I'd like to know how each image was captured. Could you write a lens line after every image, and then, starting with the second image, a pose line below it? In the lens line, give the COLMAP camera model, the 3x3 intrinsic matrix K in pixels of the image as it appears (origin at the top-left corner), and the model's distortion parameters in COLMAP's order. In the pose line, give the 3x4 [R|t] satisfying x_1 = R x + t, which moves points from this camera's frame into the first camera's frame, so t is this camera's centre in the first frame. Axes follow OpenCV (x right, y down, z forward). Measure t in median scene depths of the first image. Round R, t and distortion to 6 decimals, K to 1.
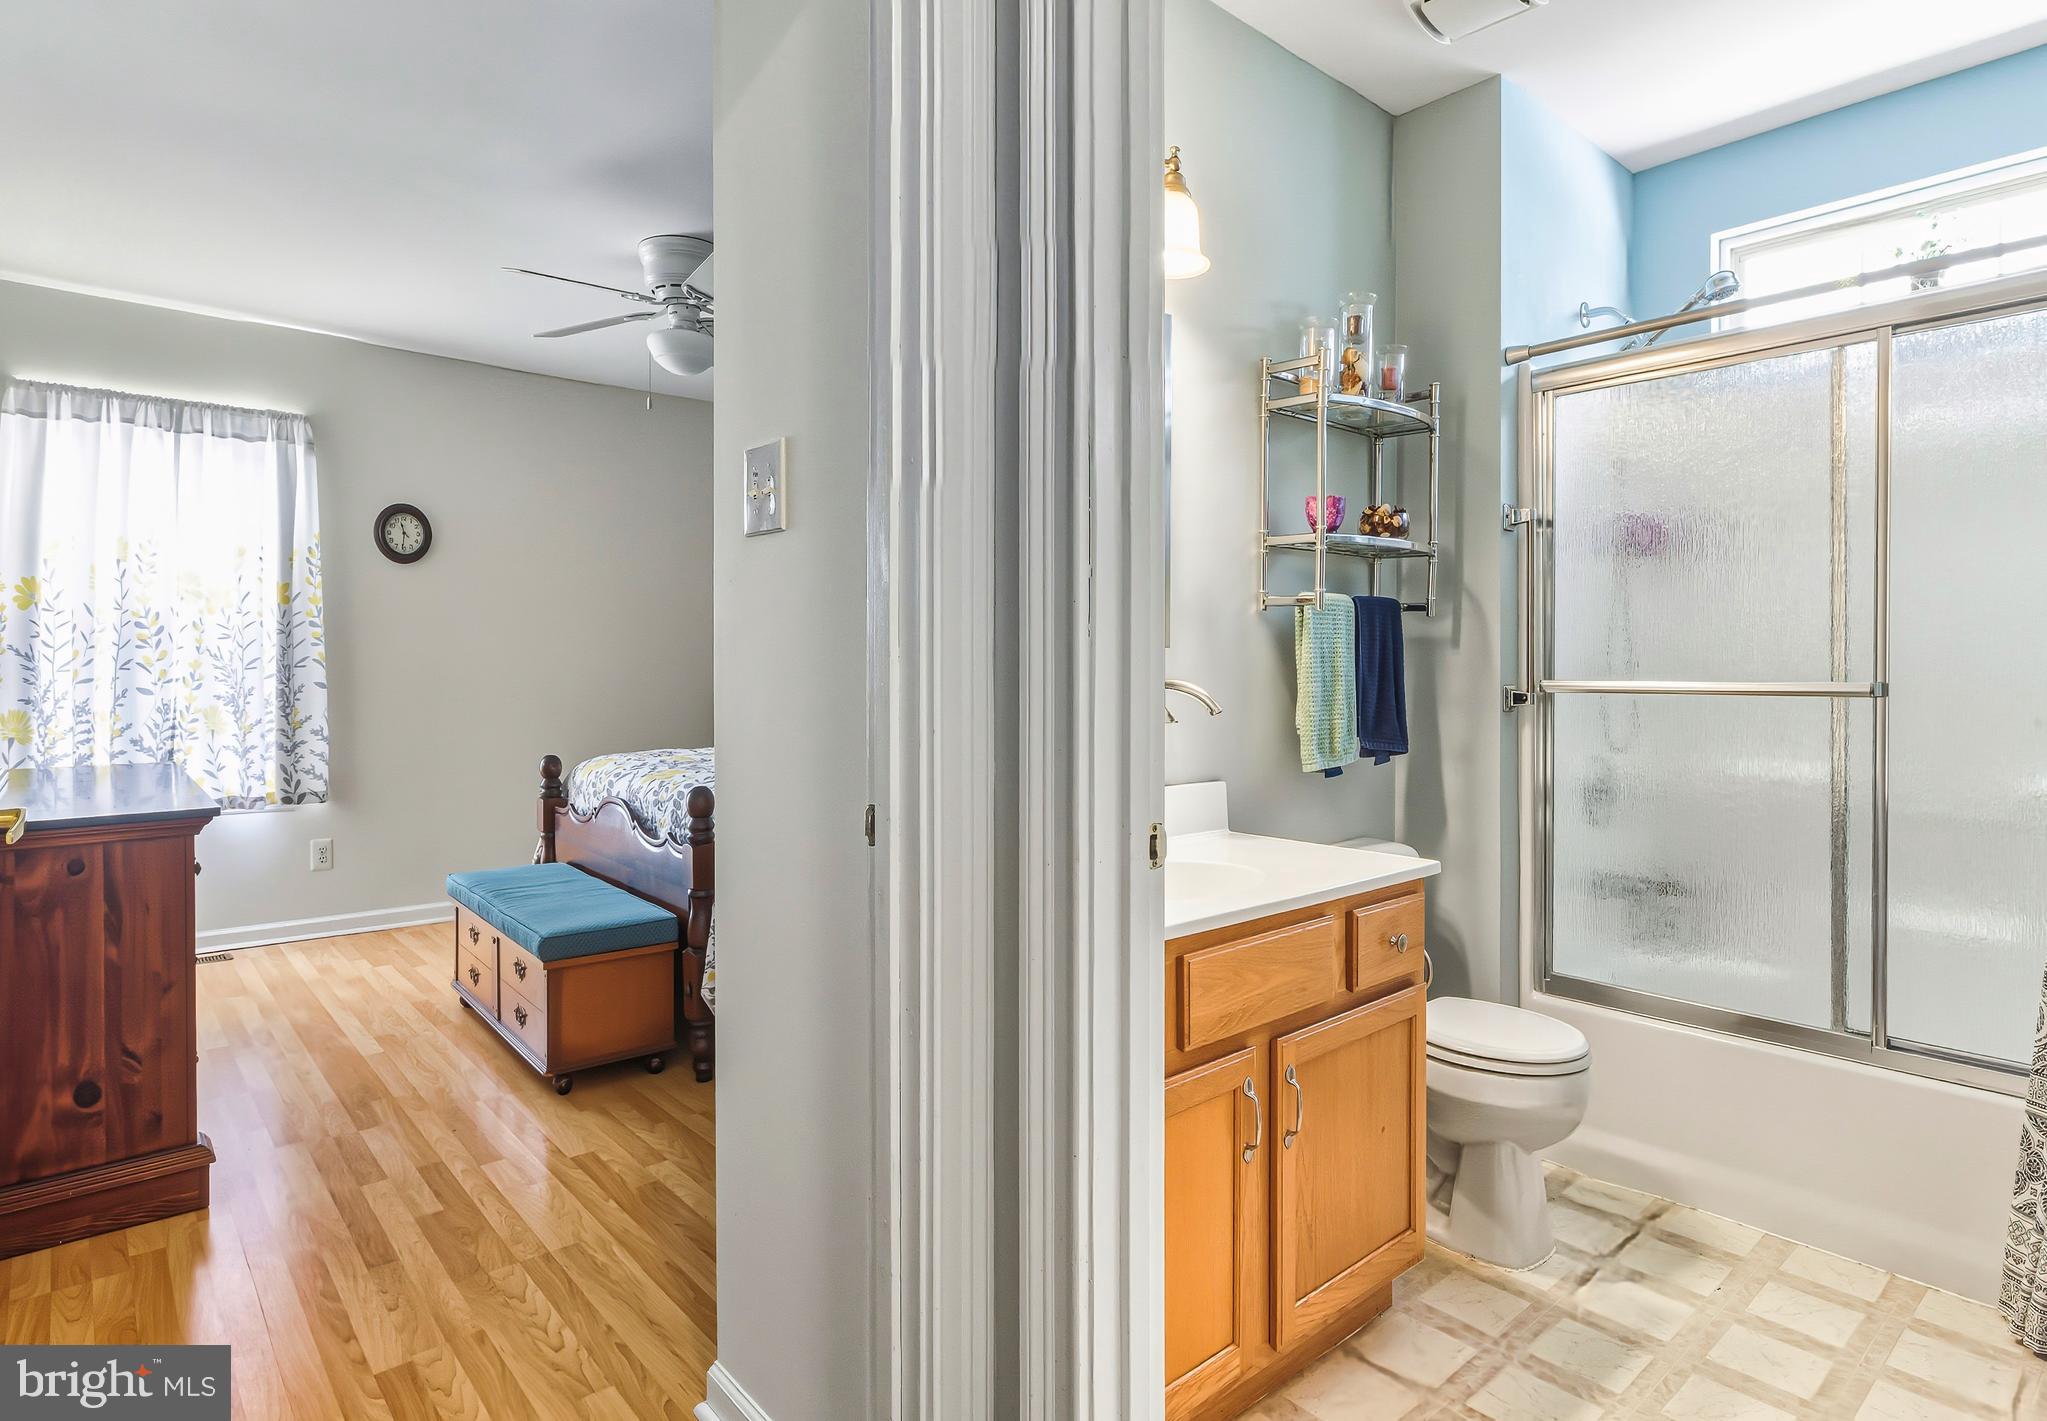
lens RADIAL K [[1098.2, 0, 1037.1], [0, 1098.2, 683.9], [0, 0, 1]] dist [0.007680, -0.002946]
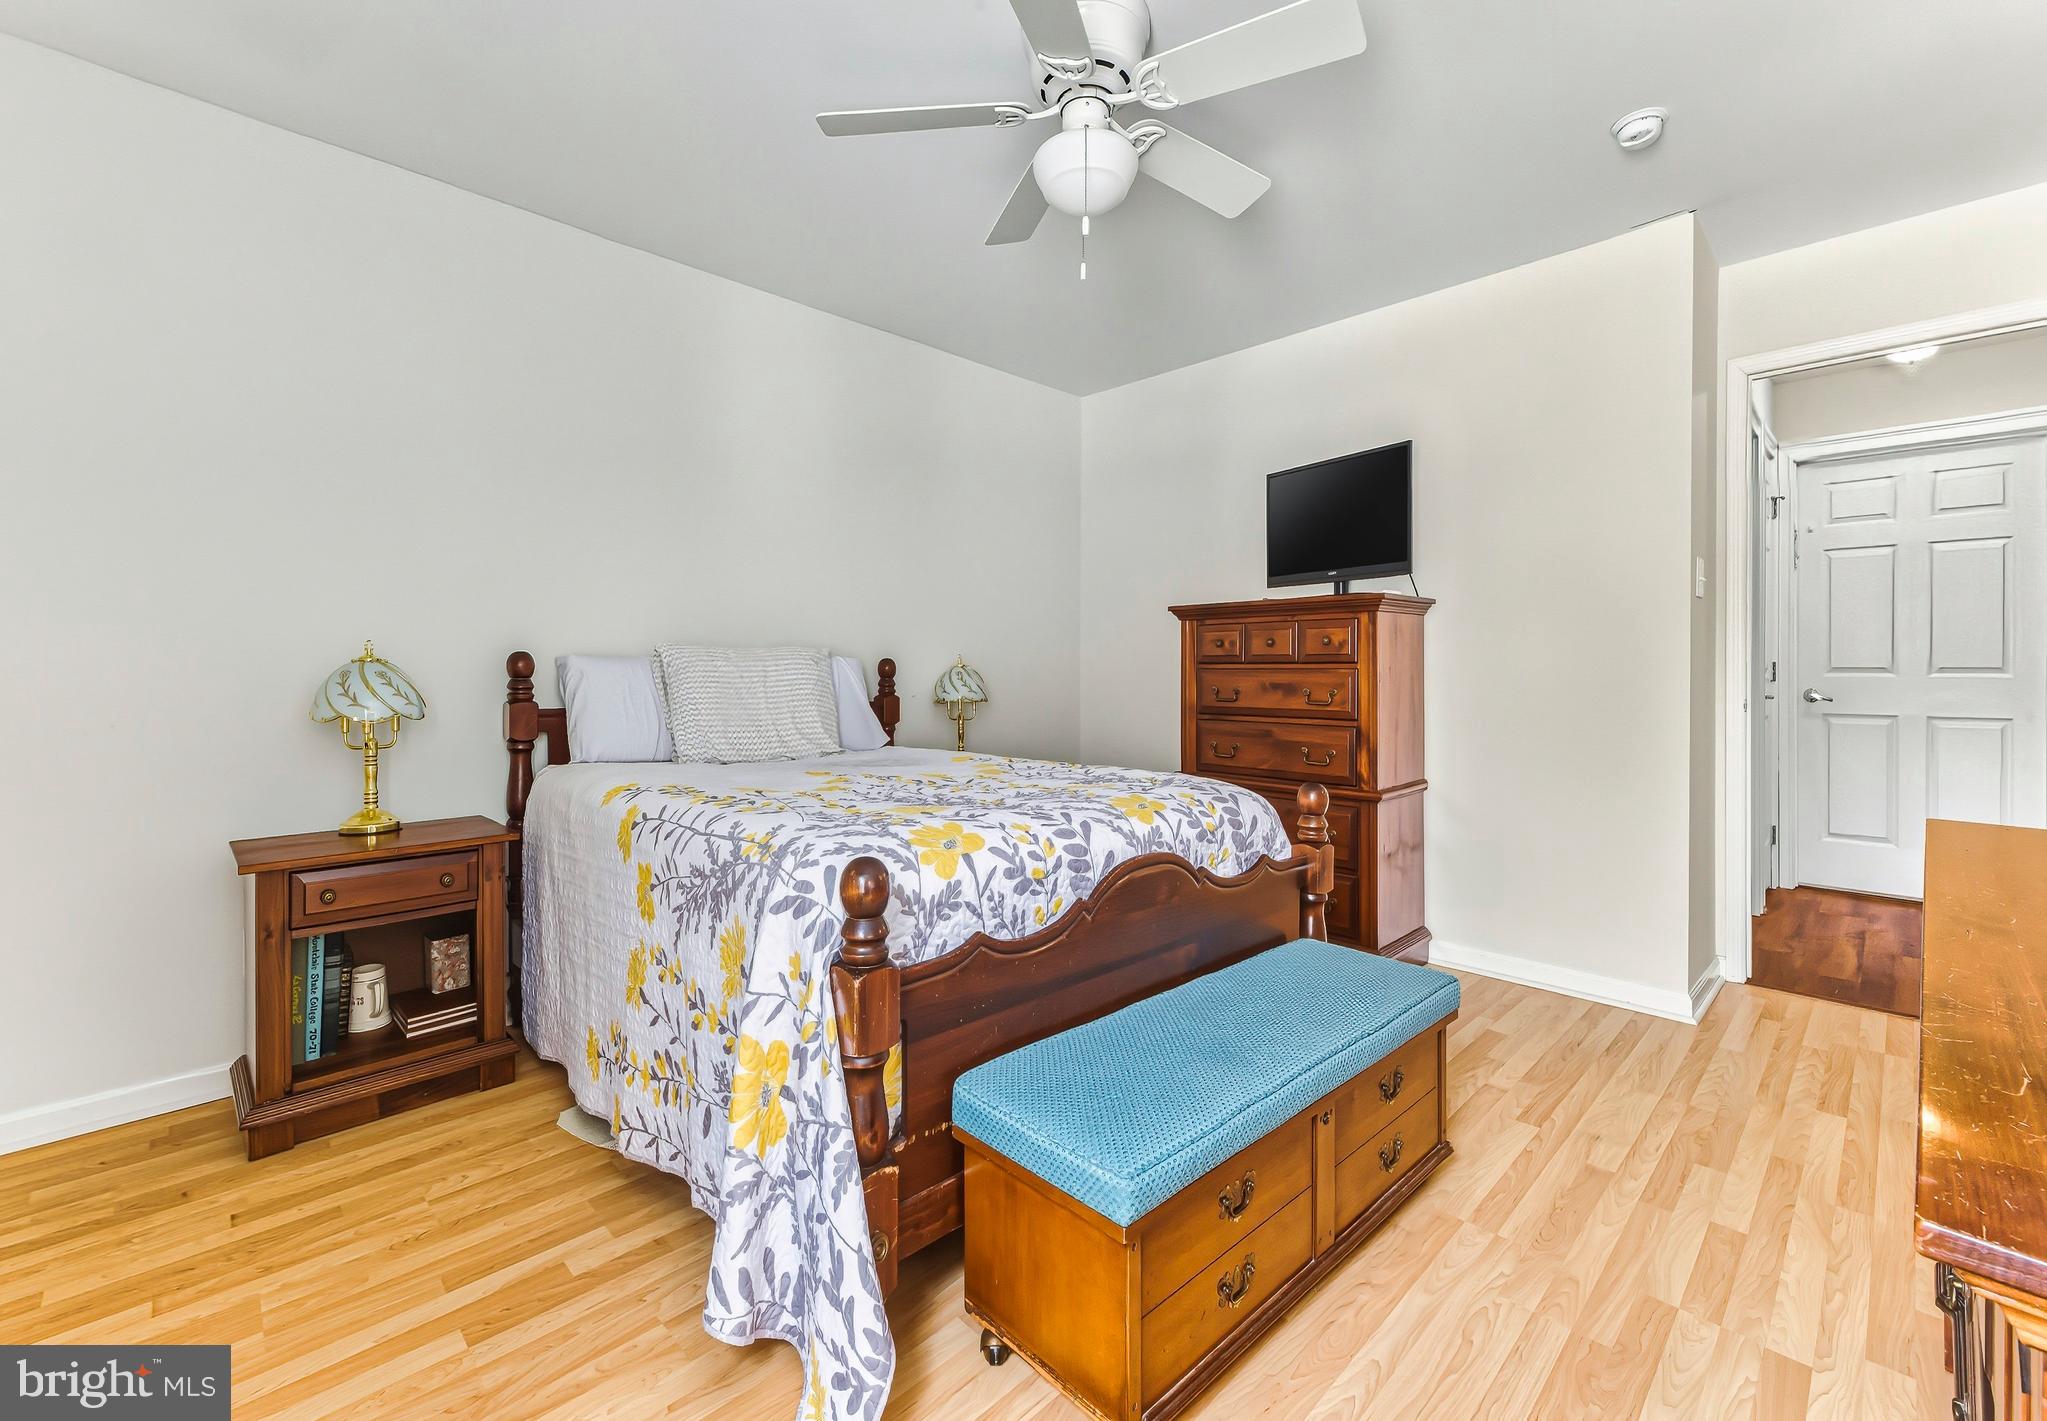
lens RADIAL K [[890.8, 0, 999.8], [0, 890.8, 660.9], [0, 0, 1]] dist [0.014325, -0.000040]
pose [[-0.057314, -0.011088, 0.998295, -0.755725], [-0.004147, 0.999932, 0.010868, -0.011222], [-0.998348, -0.003517, -0.057356, 0.951700]]
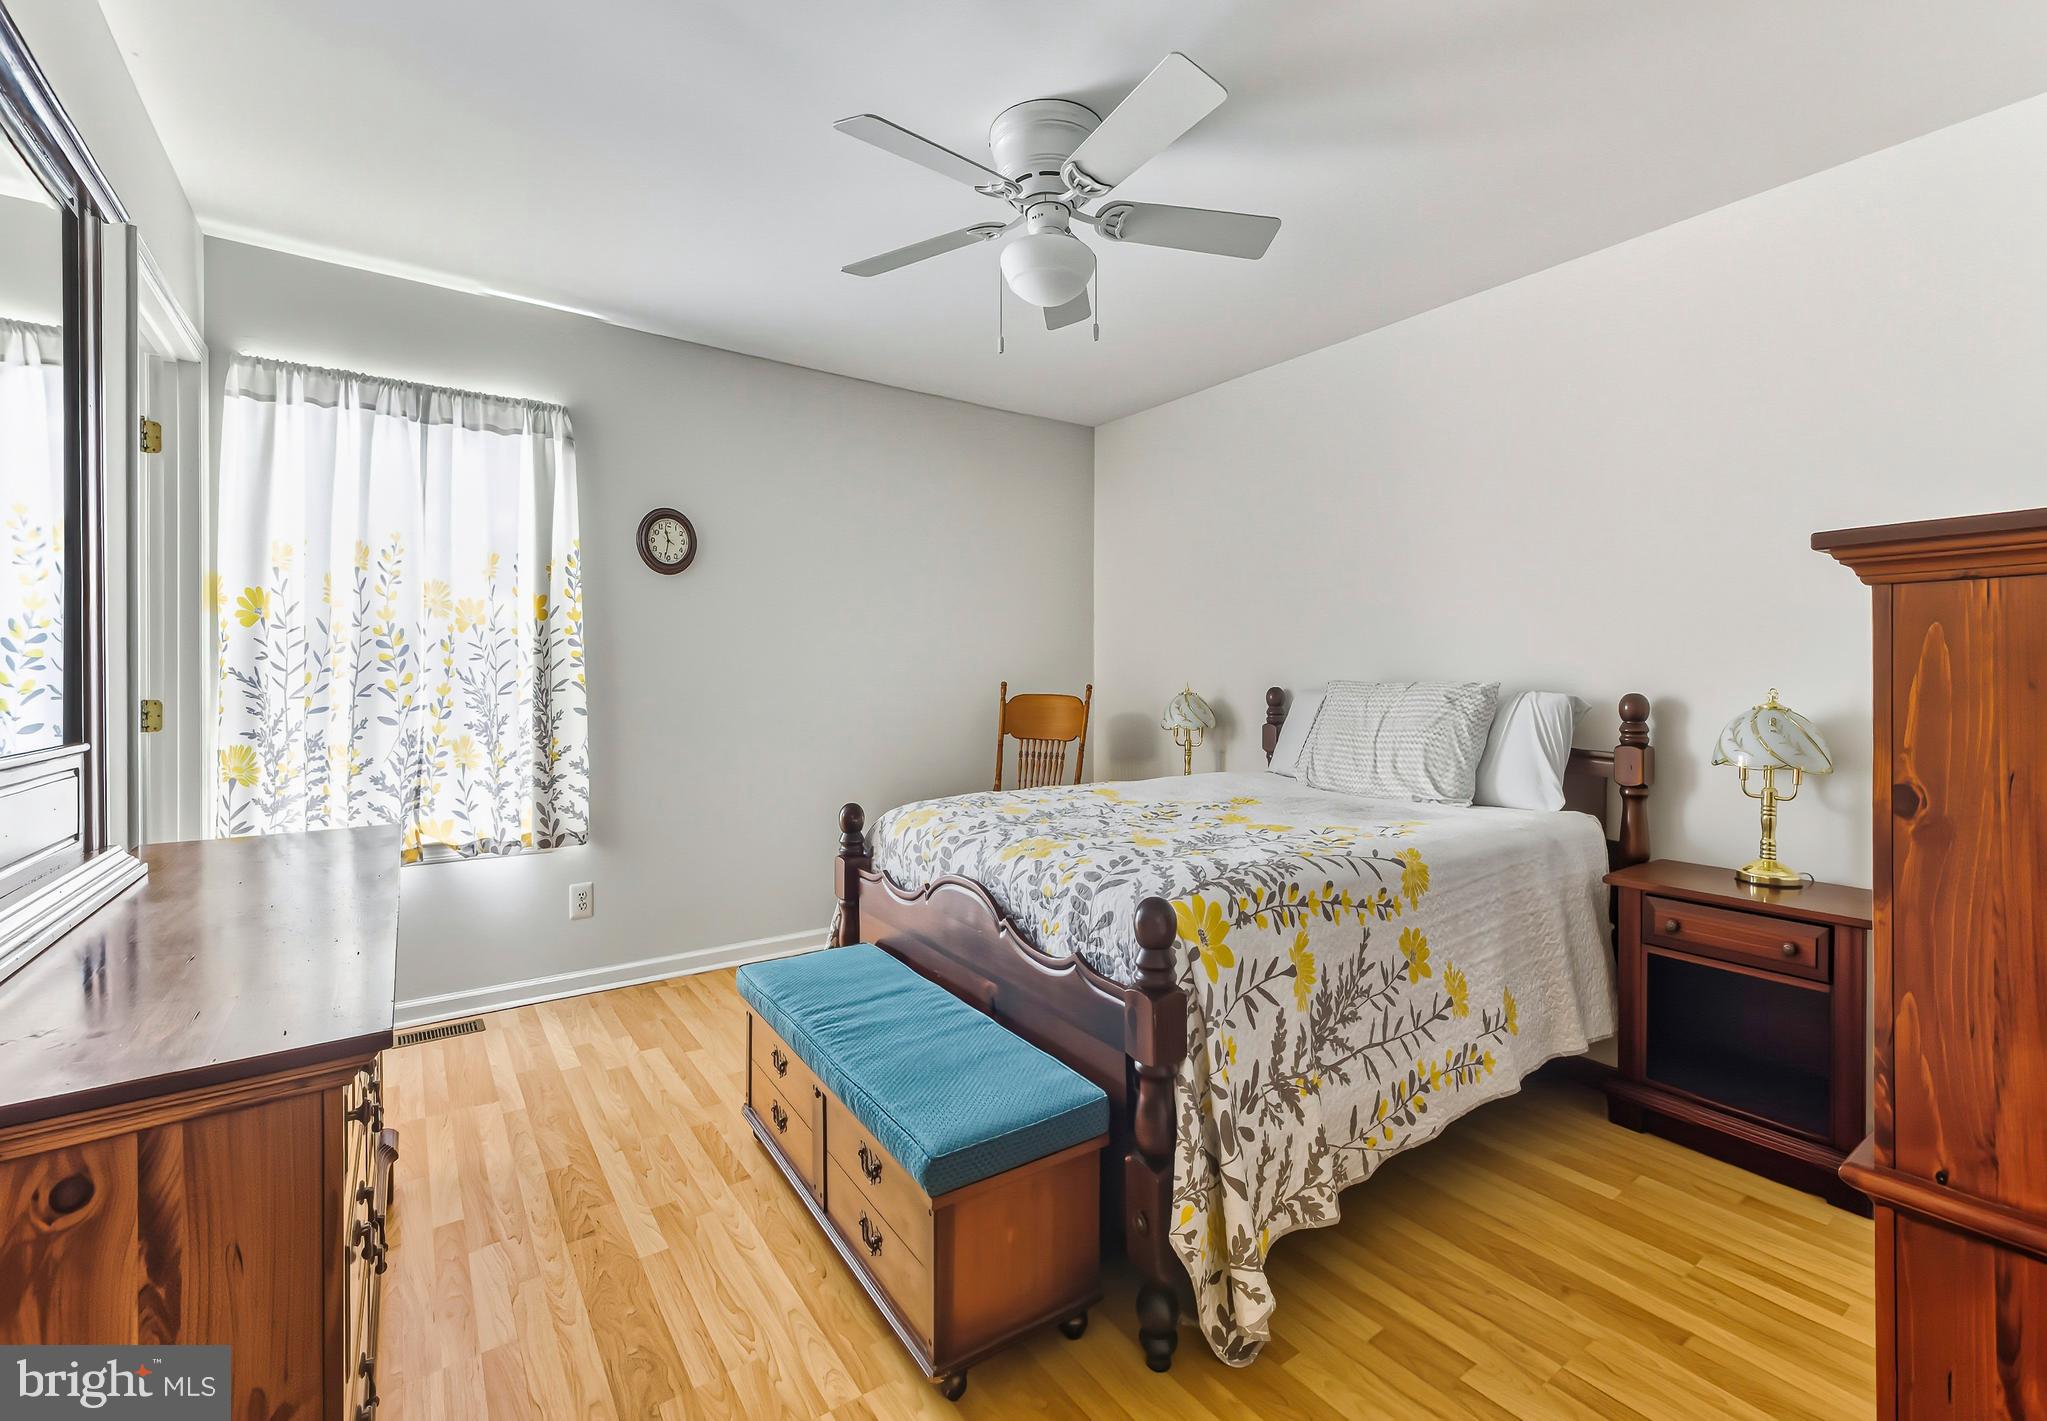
lens RADIAL K [[890.8, 0, 1041.1], [0, 890.8, 689.0], [0, 0, 1]] dist [0.014325, -0.000040]
pose [[0.995375, 0.001341, -0.096052, -0.235283], [-0.001239, 0.999999, 0.001127, -0.019799], [0.096054, -0.001003, 0.995376, 0.353376]]
